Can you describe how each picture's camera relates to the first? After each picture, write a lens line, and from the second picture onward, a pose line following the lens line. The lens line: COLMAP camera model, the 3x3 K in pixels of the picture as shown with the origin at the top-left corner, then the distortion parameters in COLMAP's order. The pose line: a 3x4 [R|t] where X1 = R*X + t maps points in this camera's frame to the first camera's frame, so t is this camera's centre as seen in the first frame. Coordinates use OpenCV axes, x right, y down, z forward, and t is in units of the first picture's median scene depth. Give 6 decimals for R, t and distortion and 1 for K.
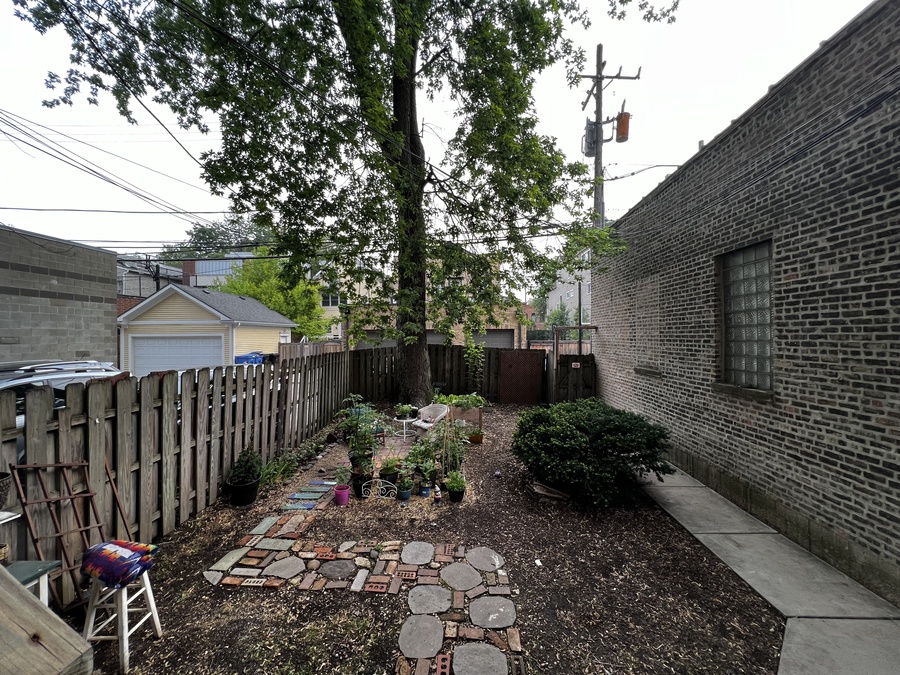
lens RADIAL K [[358.2, 0, 447.2], [0, 358.2, 335.8], [0, 0, 1]] dist [-0.001232, -0.000209]
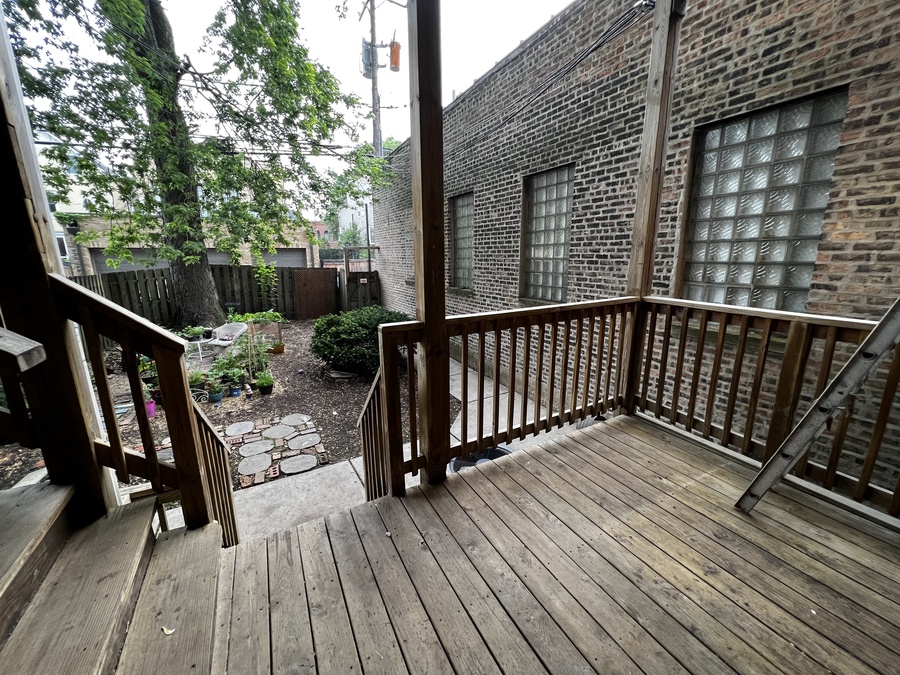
lens RADIAL K [[358.2, 0, 447.2], [0, 358.2, 335.8], [0, 0, 1]] dist [-0.001232, -0.000209]
pose [[0.853215, -0.116972, 0.508273, -0.030583], [0.001884, 0.975211, 0.221268, -0.001387], [-0.521555, -0.187831, 0.832286, -0.197581]]
